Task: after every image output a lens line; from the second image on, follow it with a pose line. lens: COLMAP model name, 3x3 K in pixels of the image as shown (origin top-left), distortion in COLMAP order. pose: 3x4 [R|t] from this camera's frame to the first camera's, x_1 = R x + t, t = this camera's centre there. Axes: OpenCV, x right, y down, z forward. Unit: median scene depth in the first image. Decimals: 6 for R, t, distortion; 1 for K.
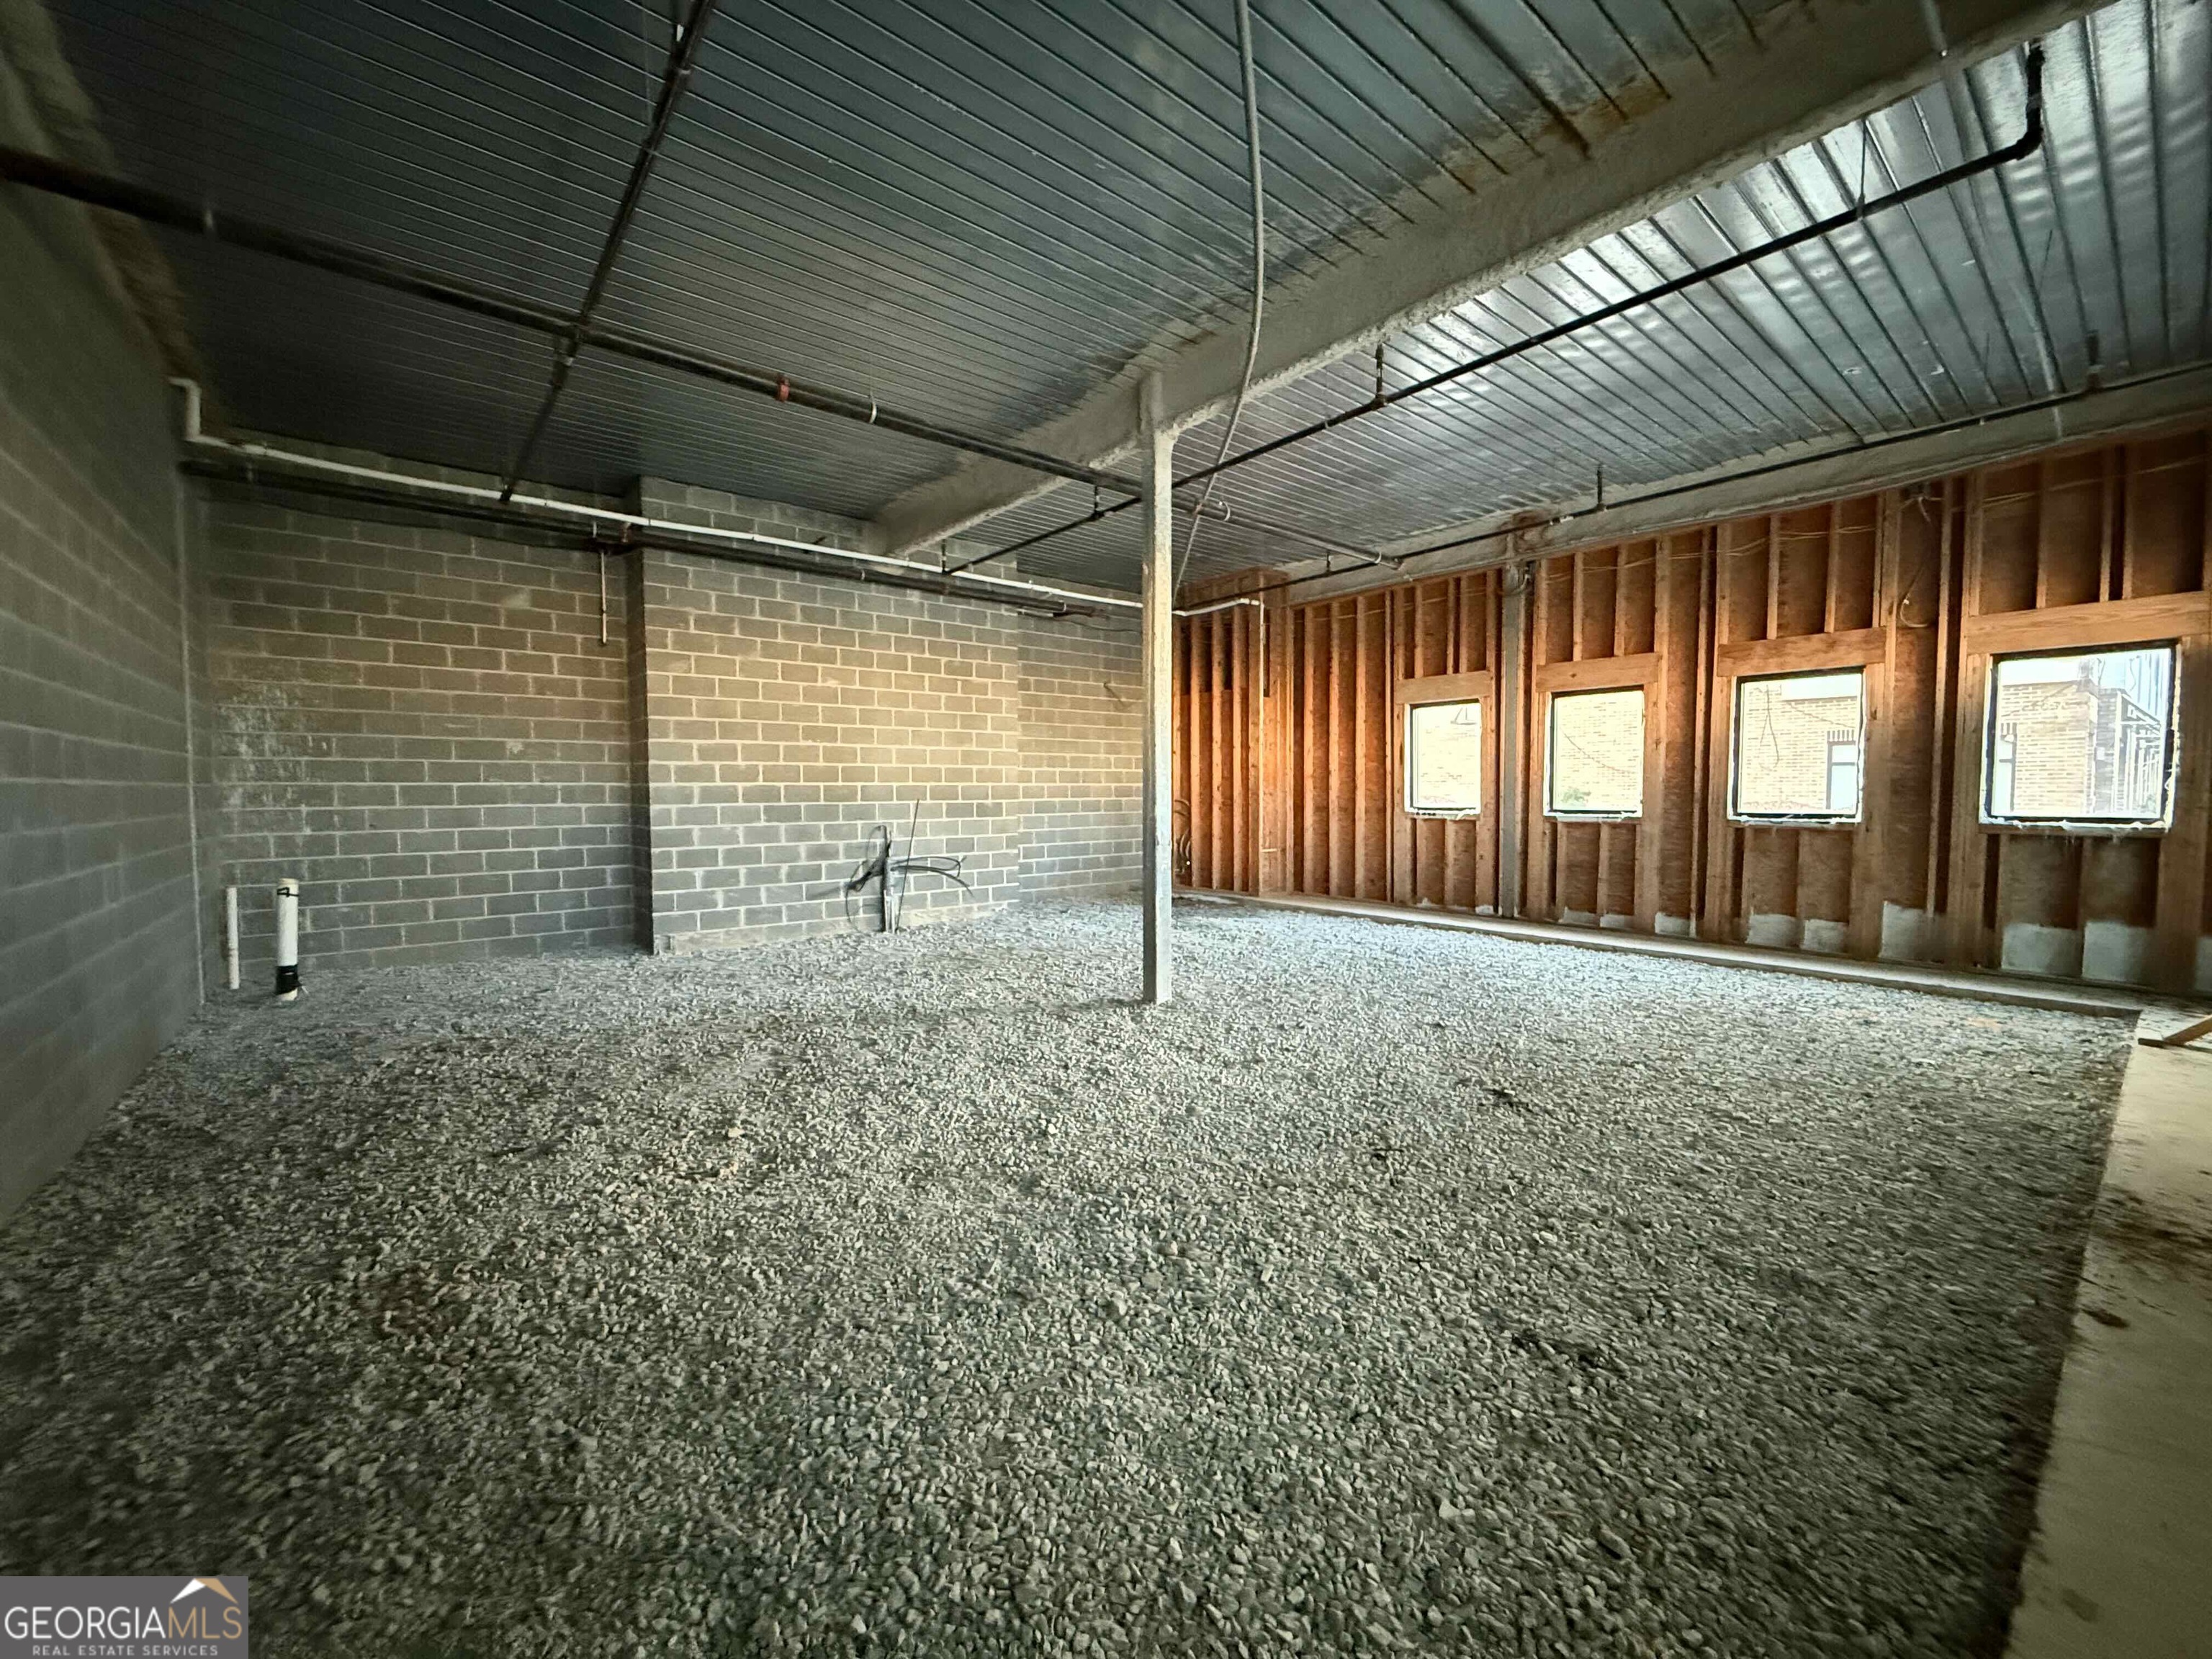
lens RADIAL K [[888.3, 0, 1115.3], [0, 888.3, 824.2], [0, 0, 1]] dist [0.025820, -0.006034]
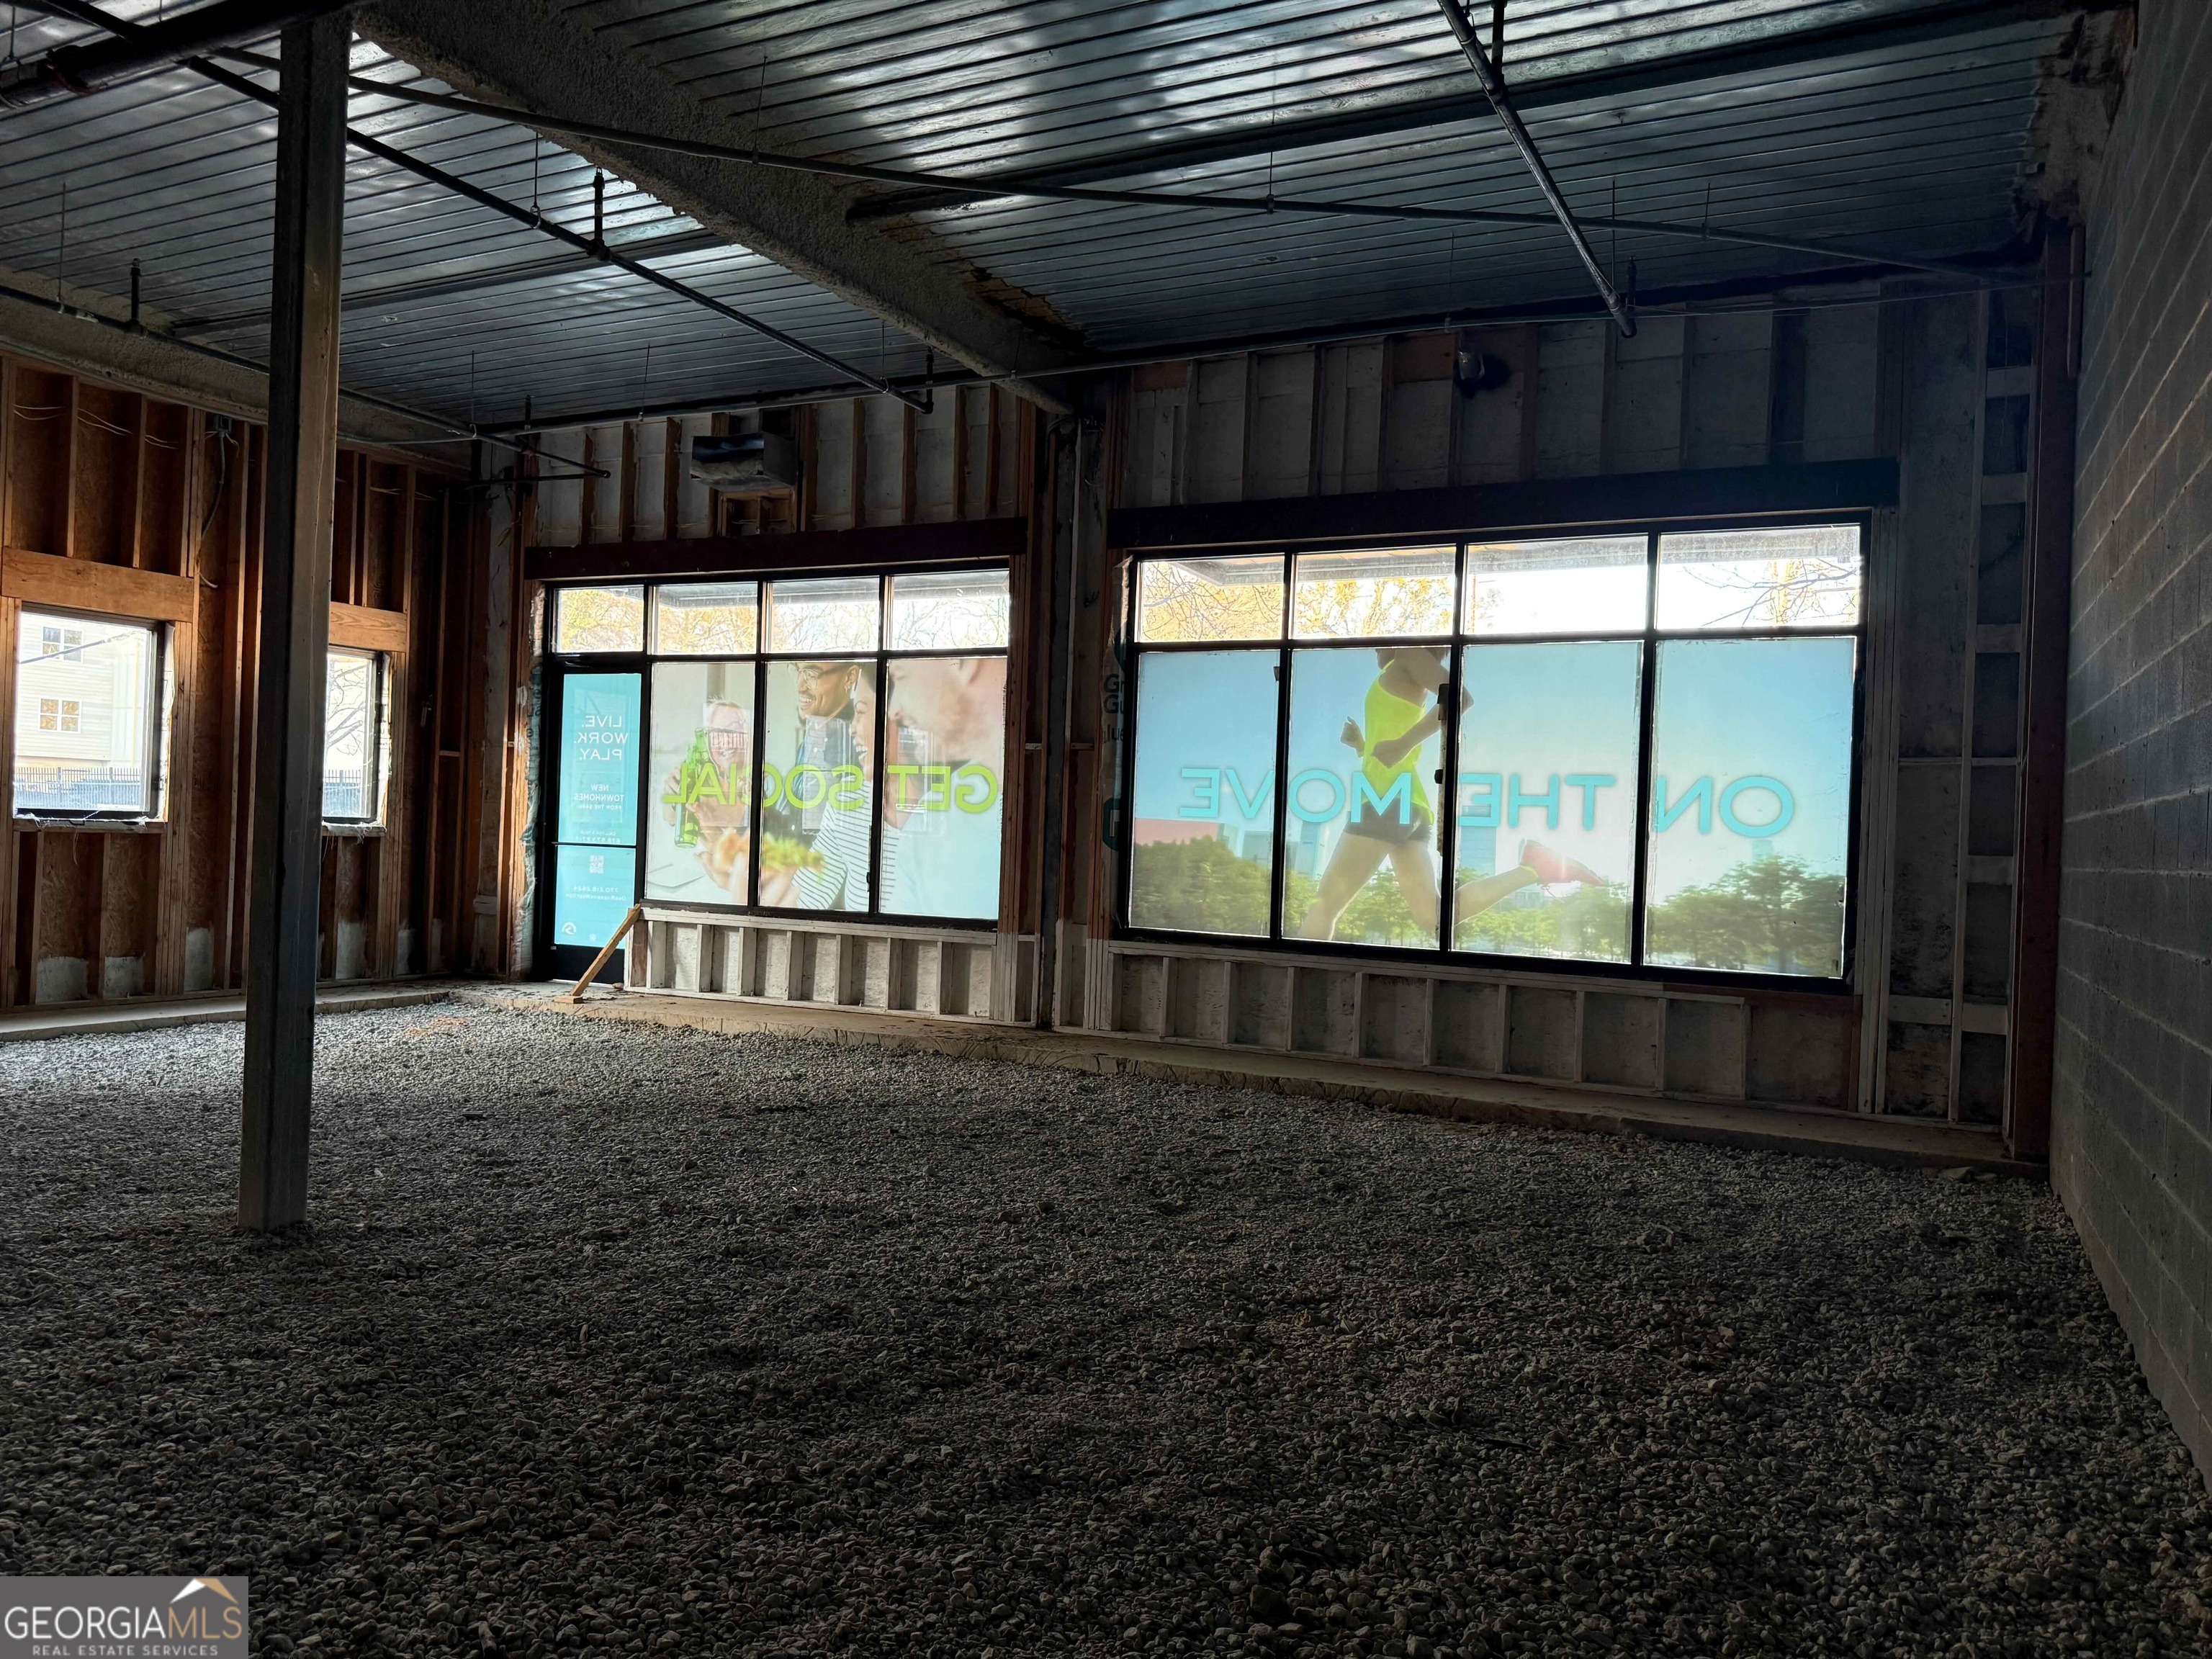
lens RADIAL K [[1575.3, 0, 1092.4], [0, 1575.3, 827.7], [0, 0, 1]] dist [0.065479, -0.054828]
pose [[-0.406419, -0.016434, 0.913539, -0.744803], [-0.009786, 0.999859, 0.013633, -0.024001], [-0.913635, -0.003399, -0.406522, 0.816898]]
